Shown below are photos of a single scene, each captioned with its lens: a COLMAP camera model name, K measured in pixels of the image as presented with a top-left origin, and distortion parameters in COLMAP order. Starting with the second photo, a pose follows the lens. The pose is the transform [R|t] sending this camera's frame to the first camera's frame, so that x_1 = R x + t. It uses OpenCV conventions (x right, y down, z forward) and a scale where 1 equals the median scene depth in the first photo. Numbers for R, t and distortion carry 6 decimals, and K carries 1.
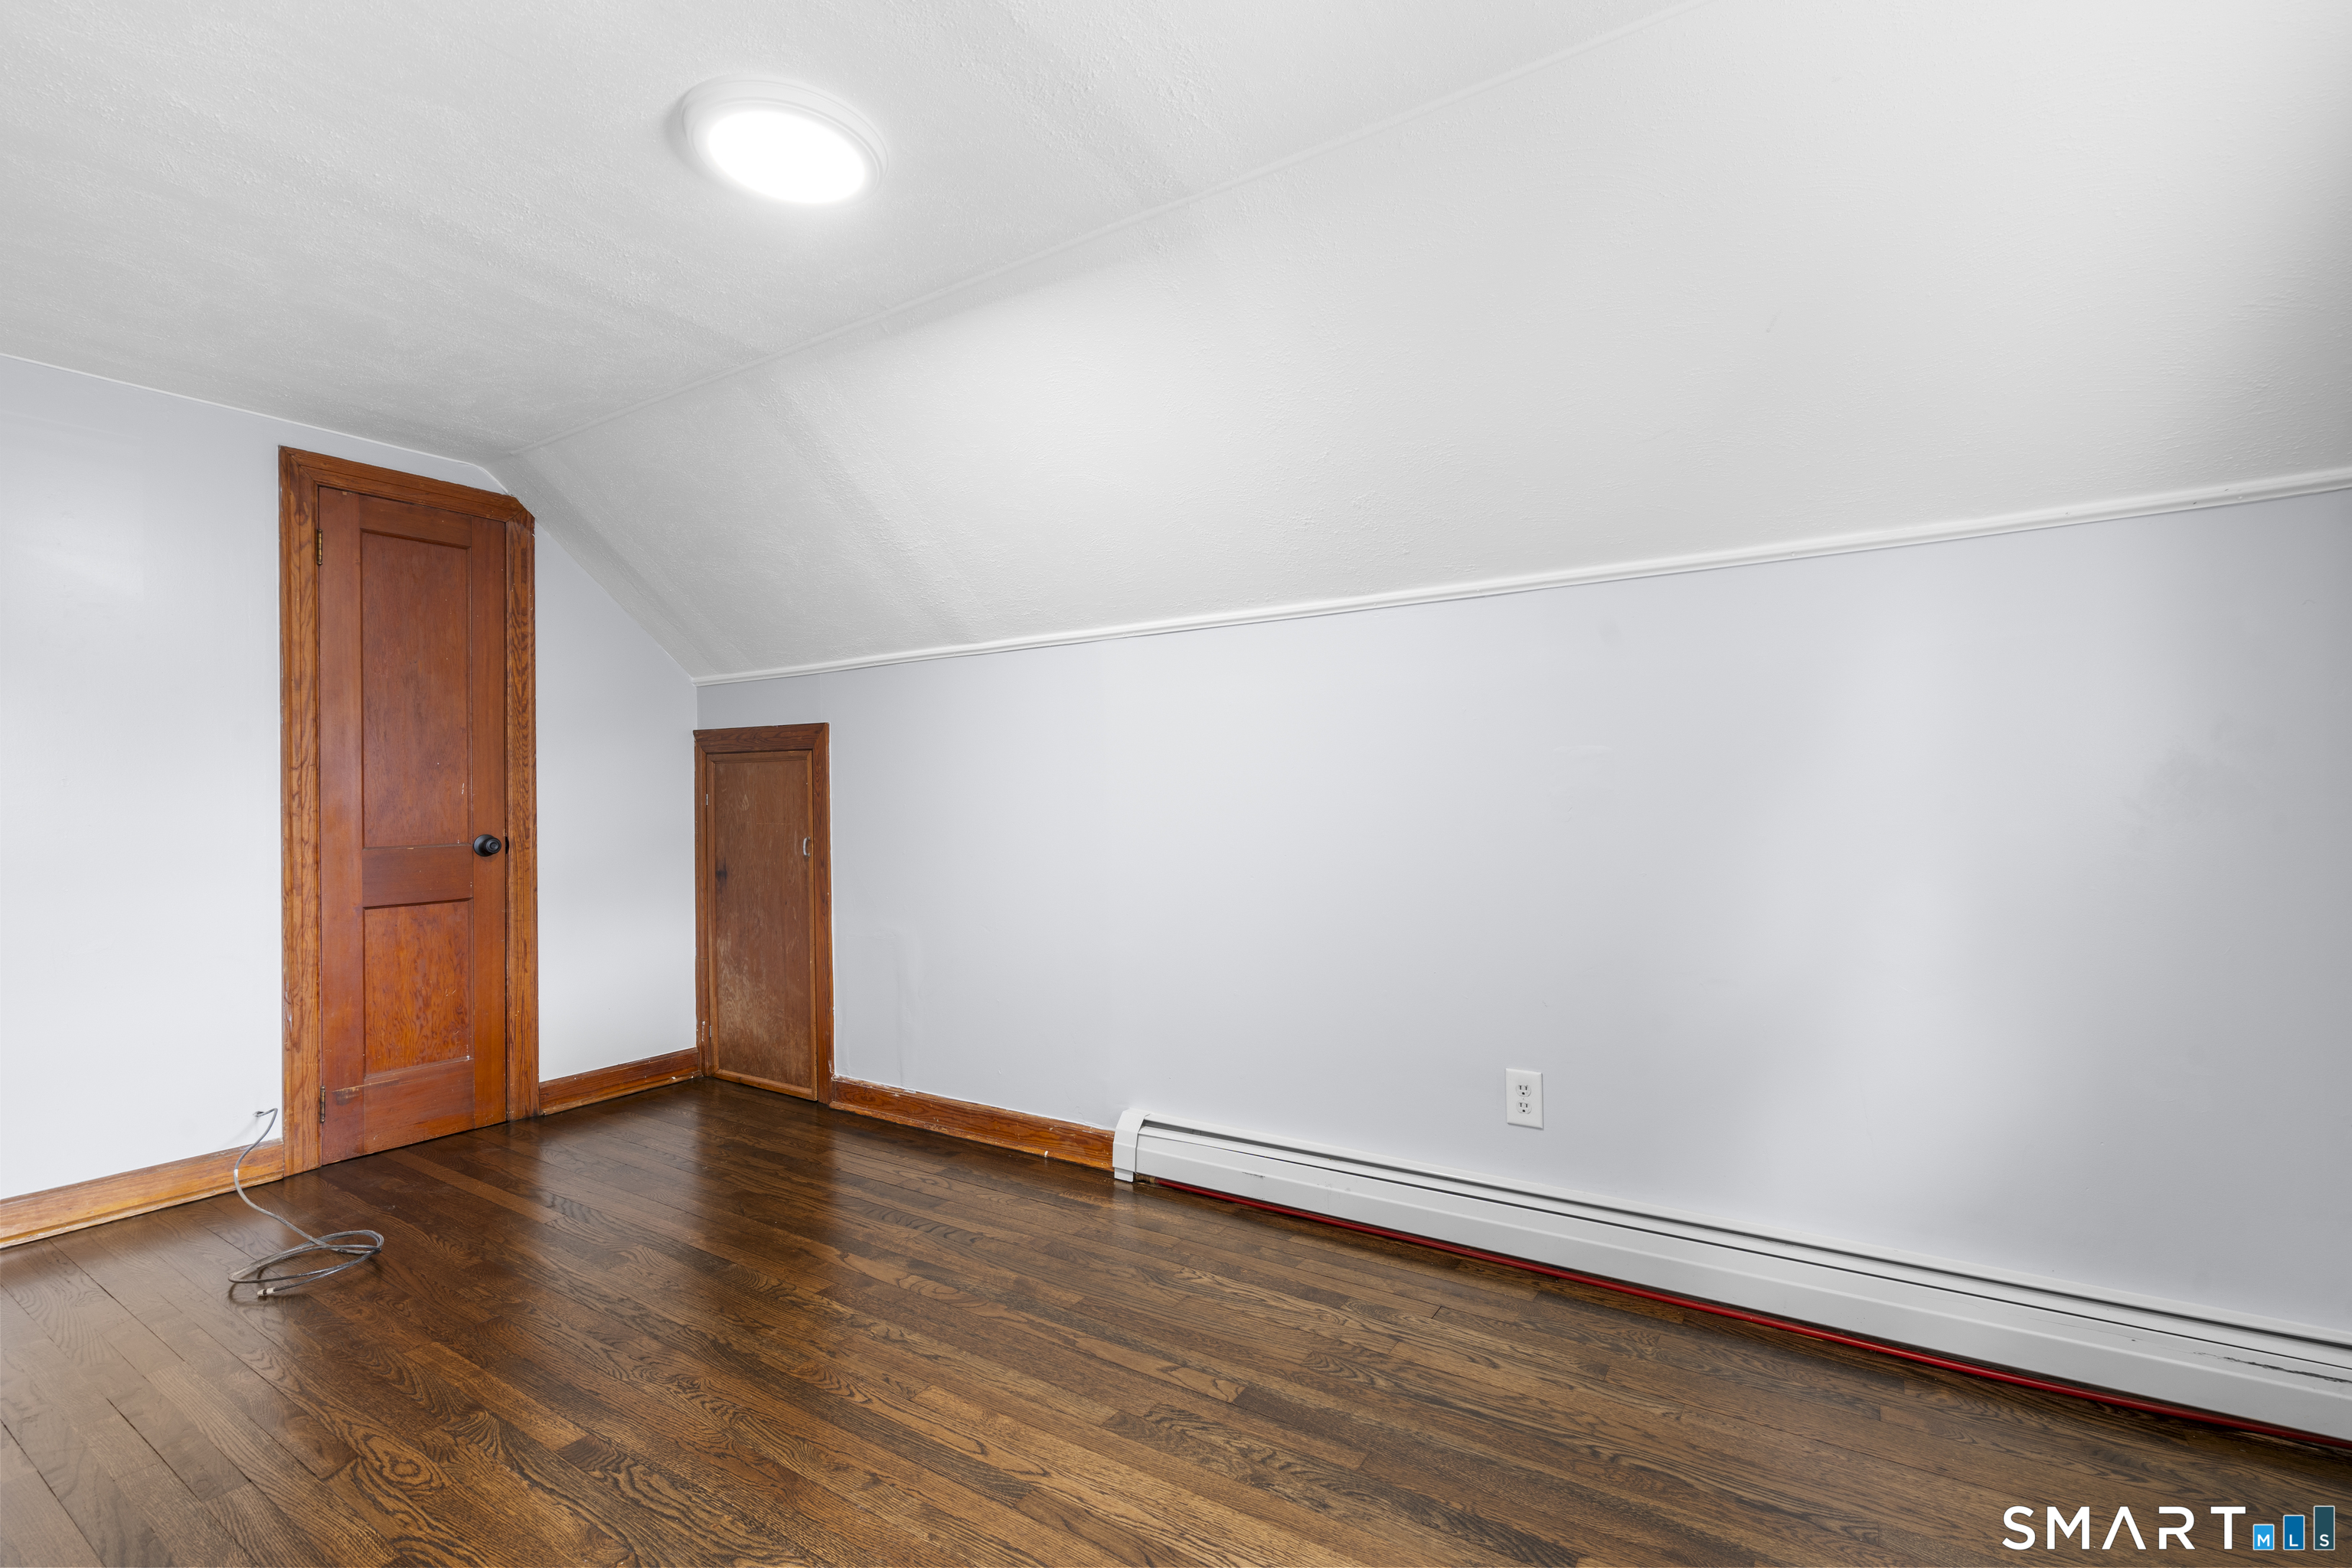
lens RADIAL K [[1052.4, 0, 1174.3], [0, 1052.4, 791.9], [0, 0, 1]] dist [-0.012687, 0.007702]
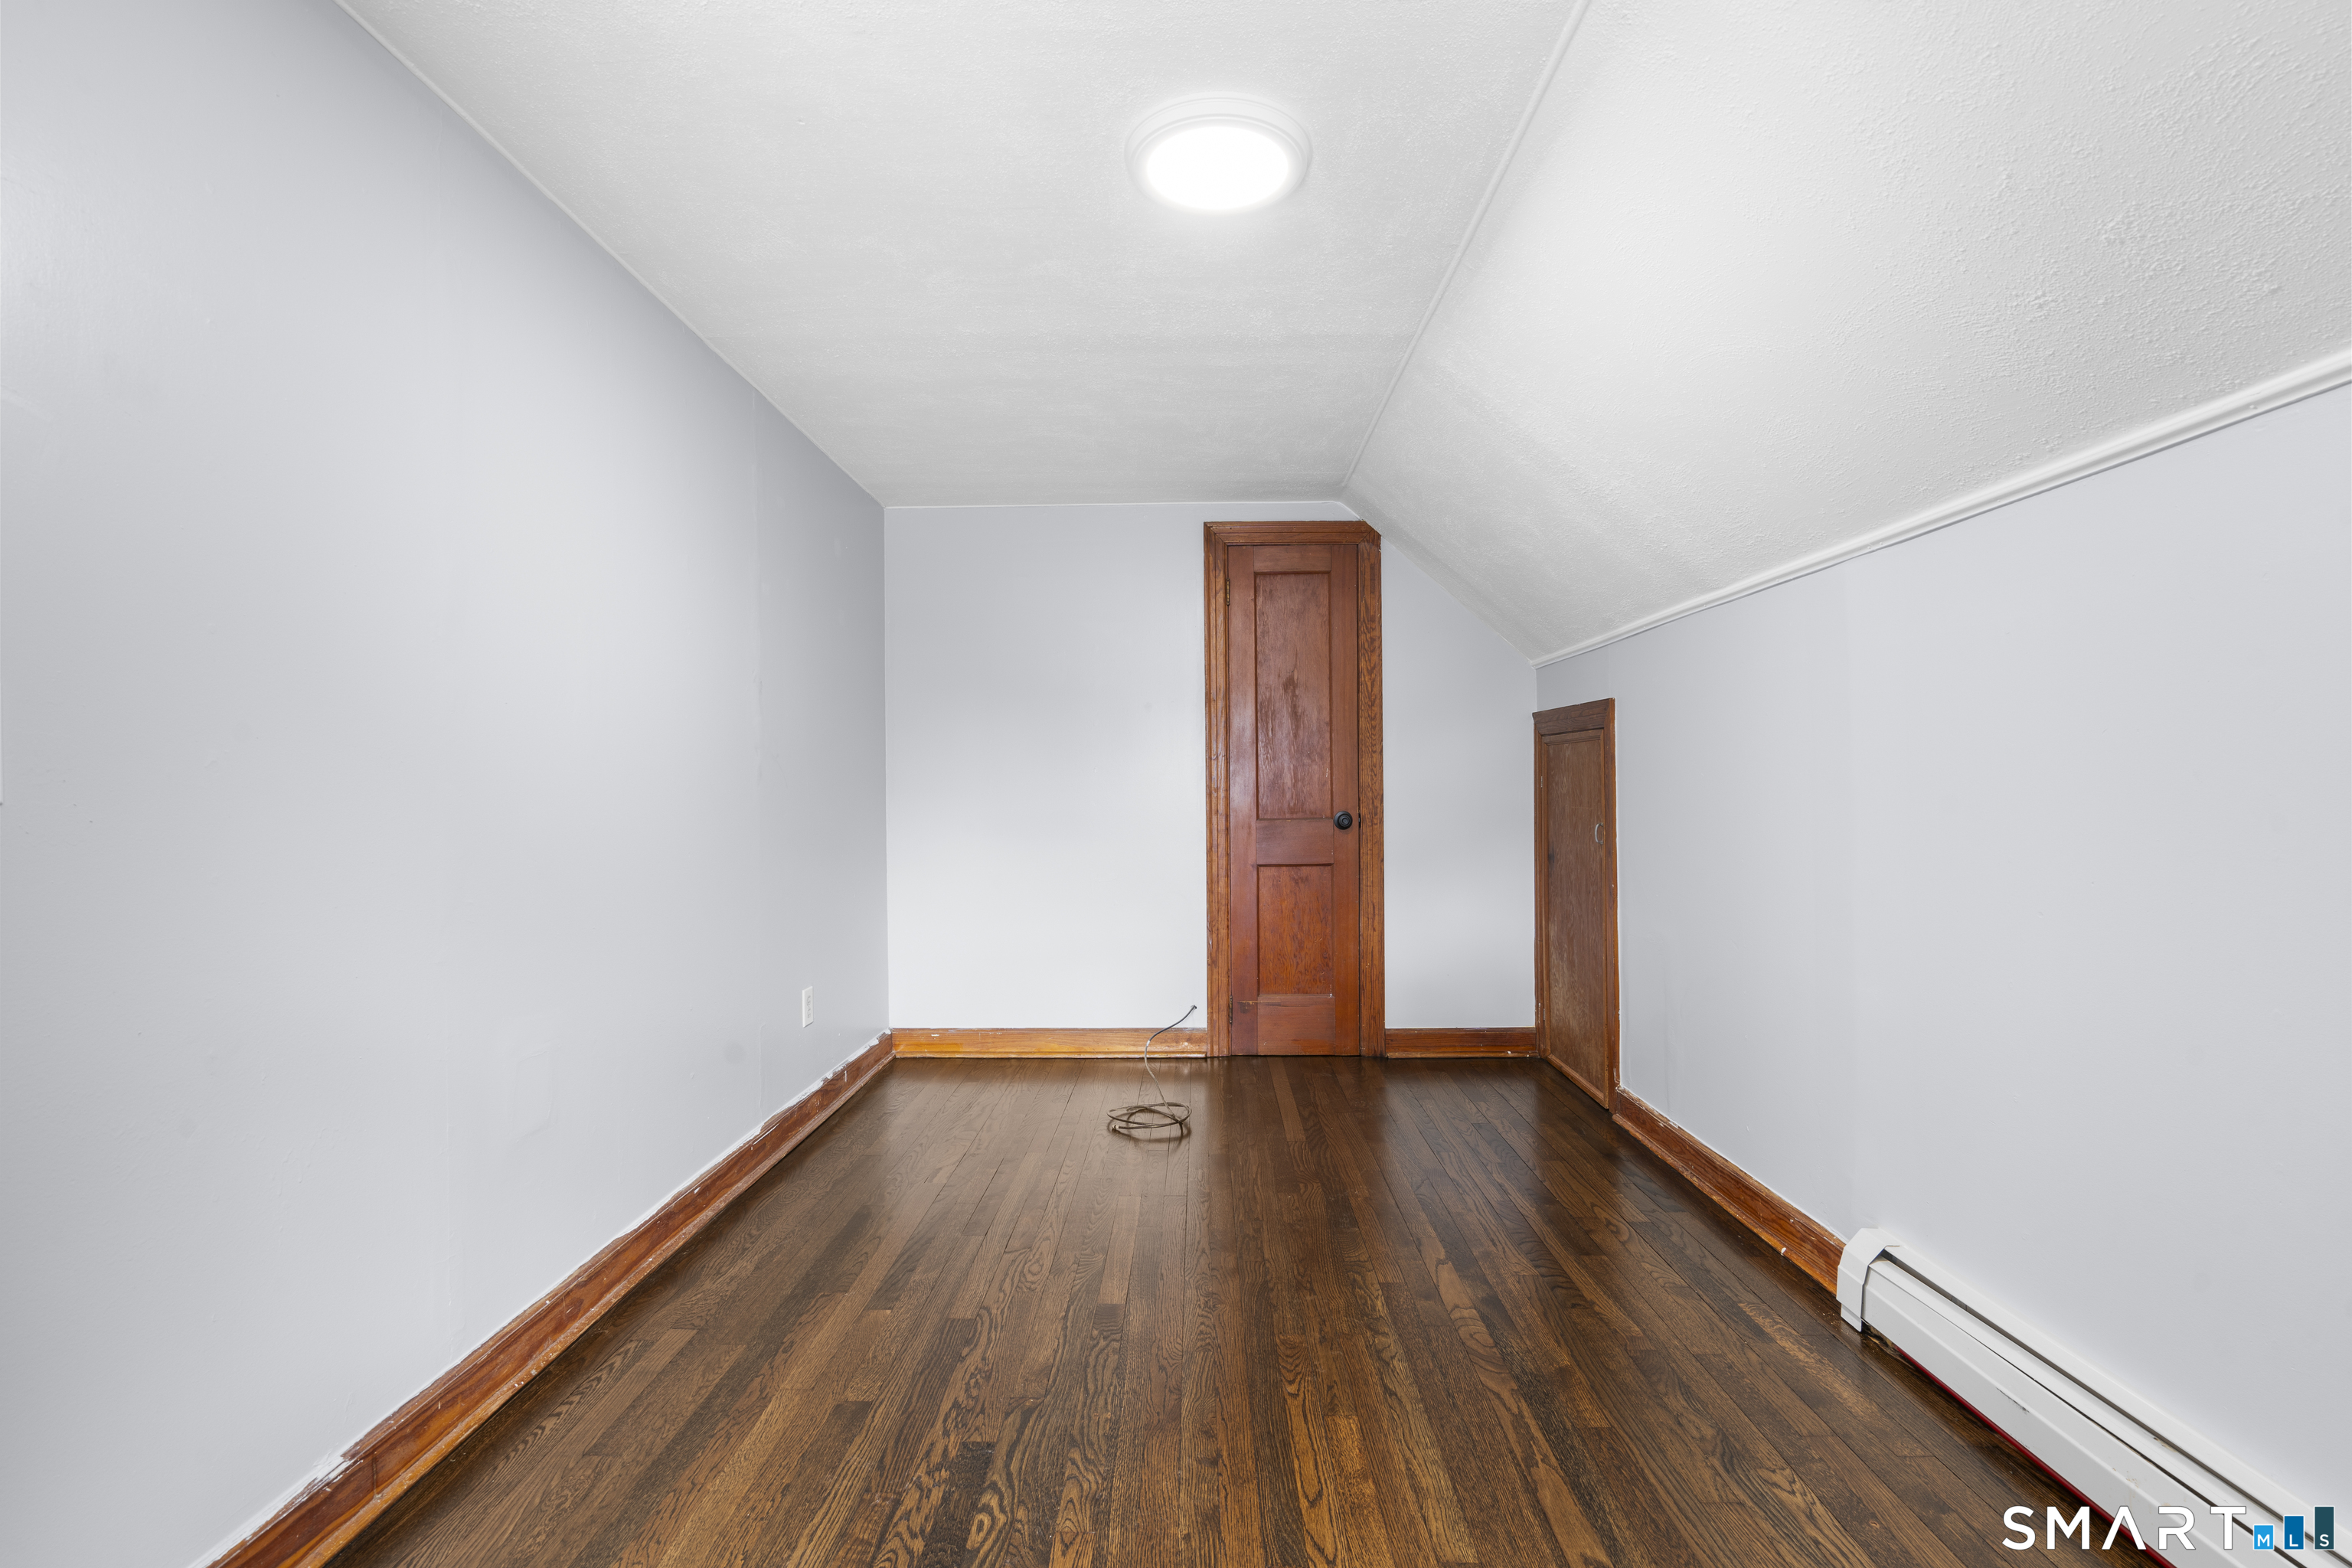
lens RADIAL K [[1052.4, 0, 1174.3], [0, 1052.4, 791.9], [0, 0, 1]] dist [-0.012687, 0.007702]
pose [[0.528512, 0.010839, -0.848856, 0.287146], [0.005540, 0.999853, 0.016216, -0.001765], [0.848908, -0.013273, 0.528375, 0.233891]]
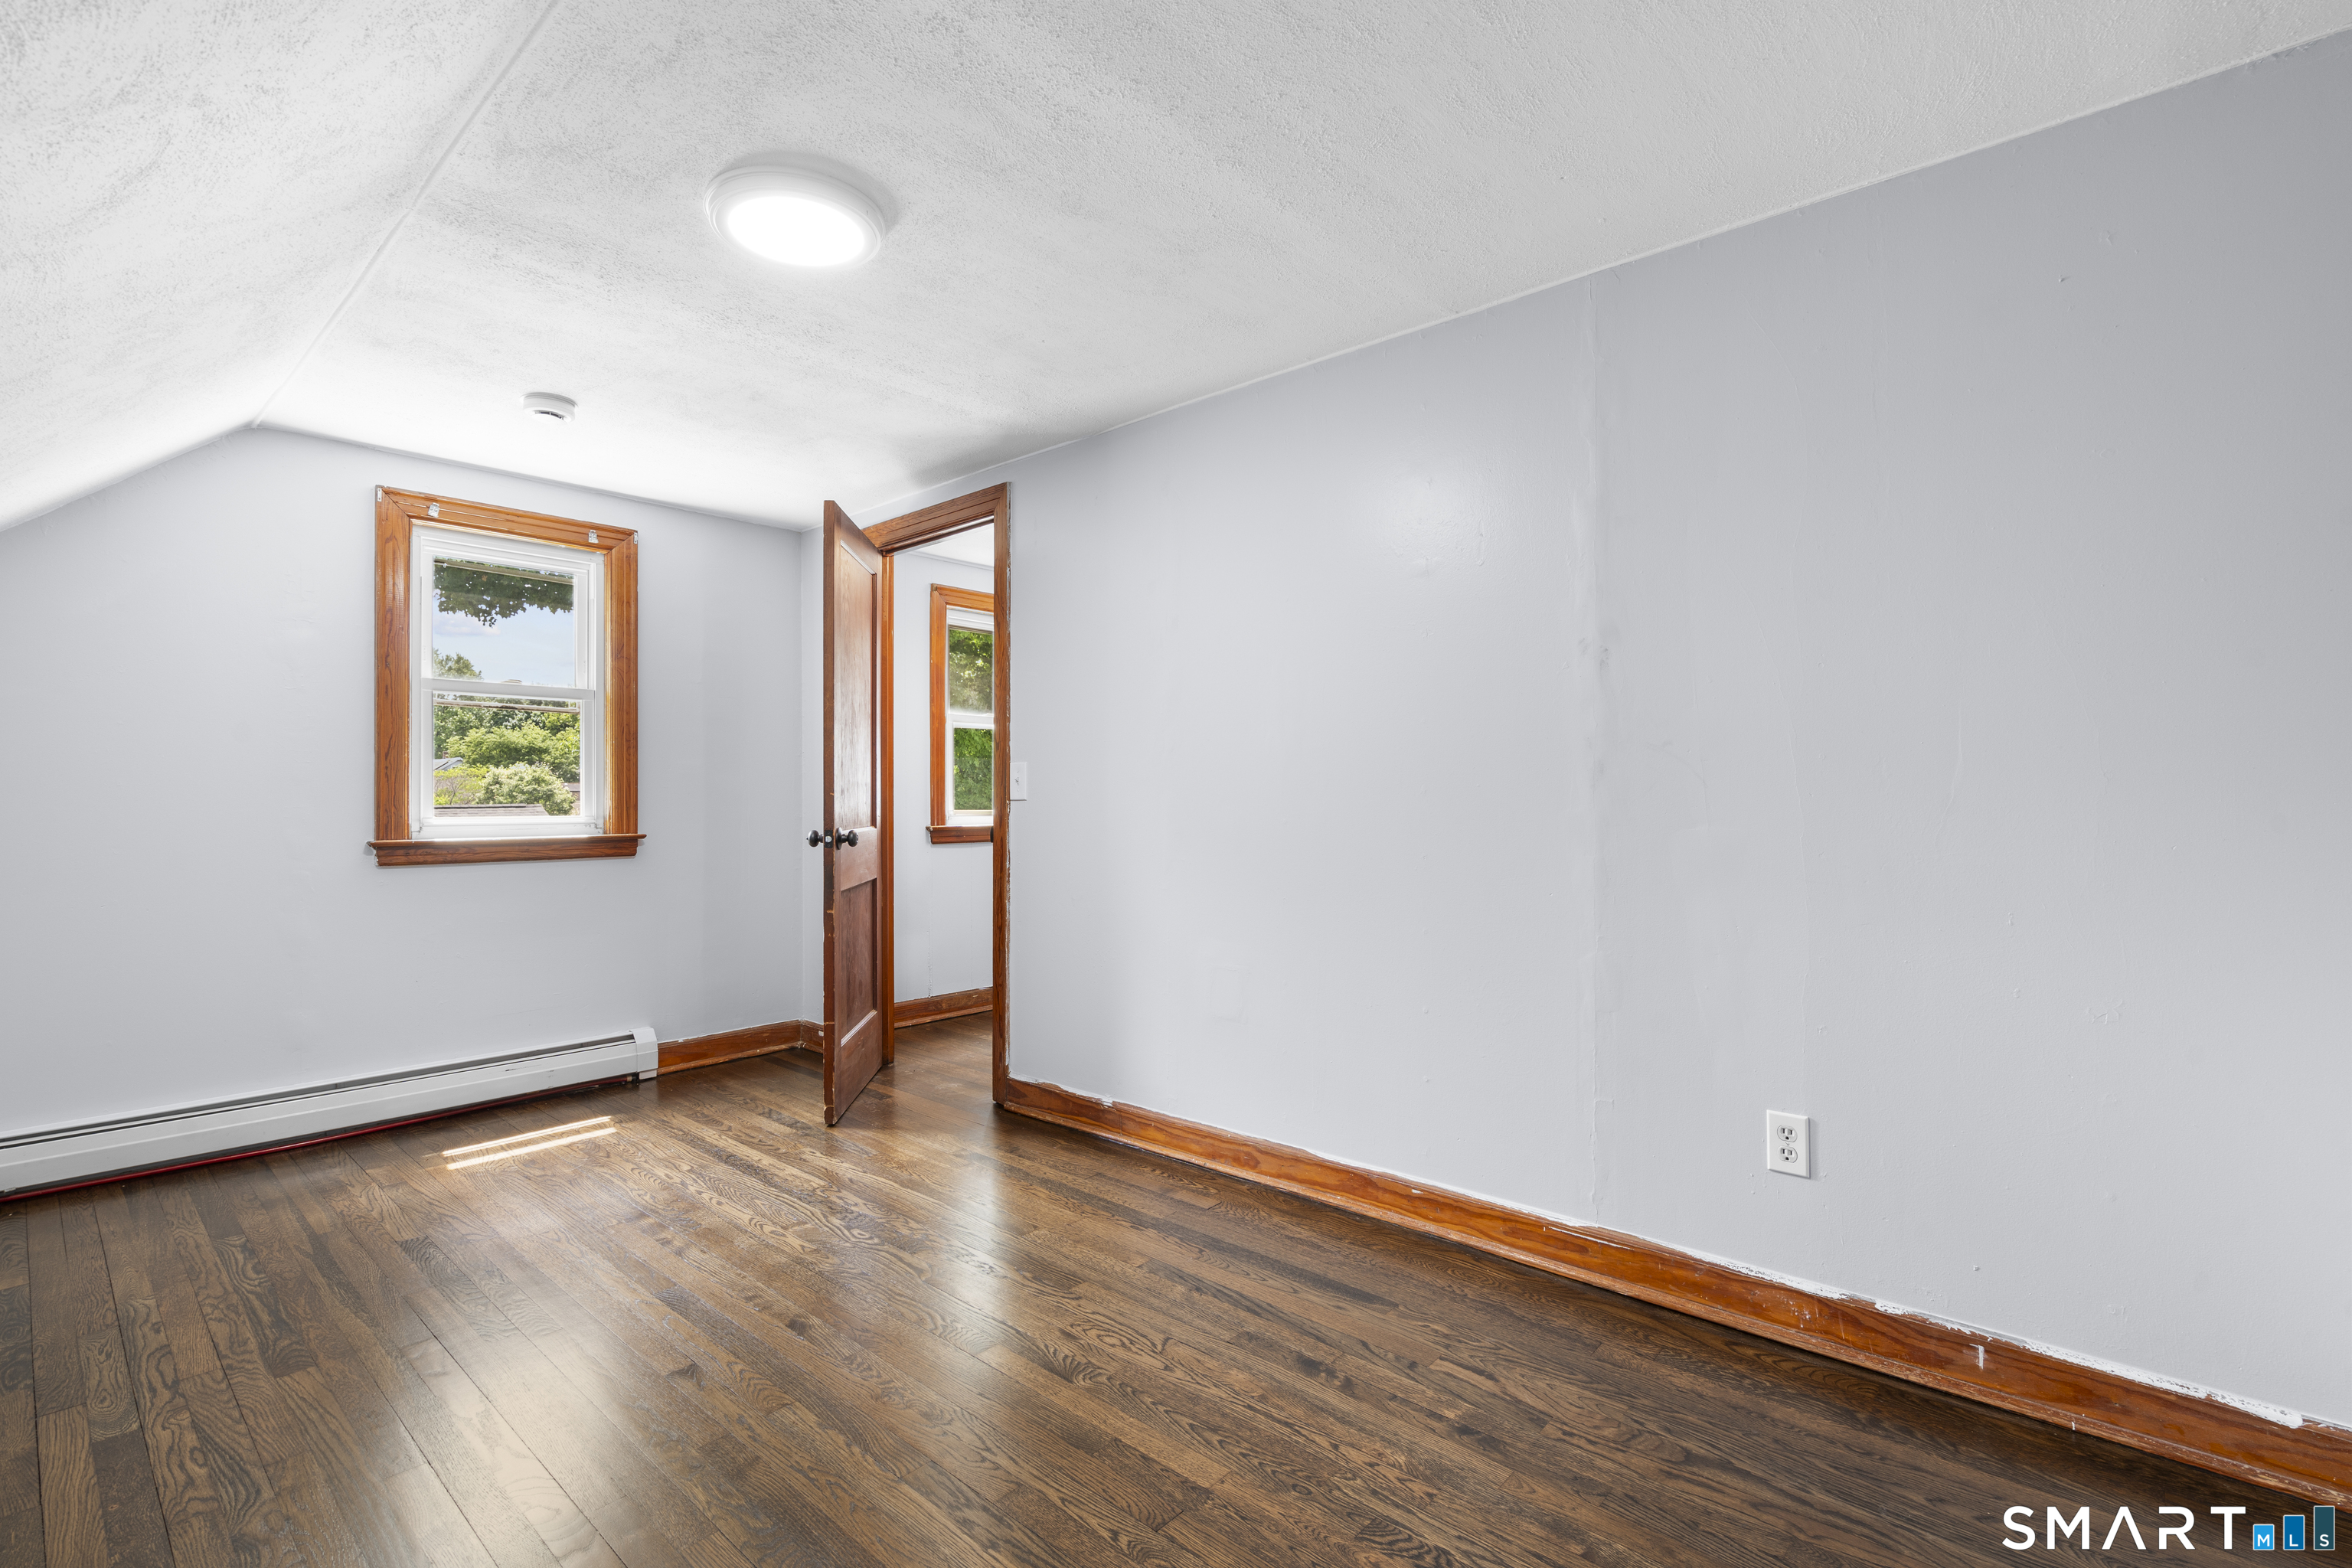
lens RADIAL K [[1052.4, 0, 1174.3], [0, 1052.4, 791.9], [0, 0, 1]] dist [-0.012687, 0.007702]
pose [[-0.988217, 0.020275, 0.151710, -0.542072], [0.018005, 0.999705, -0.016323, 0.017920], [-0.151996, -0.013399, -0.988290, 1.187696]]
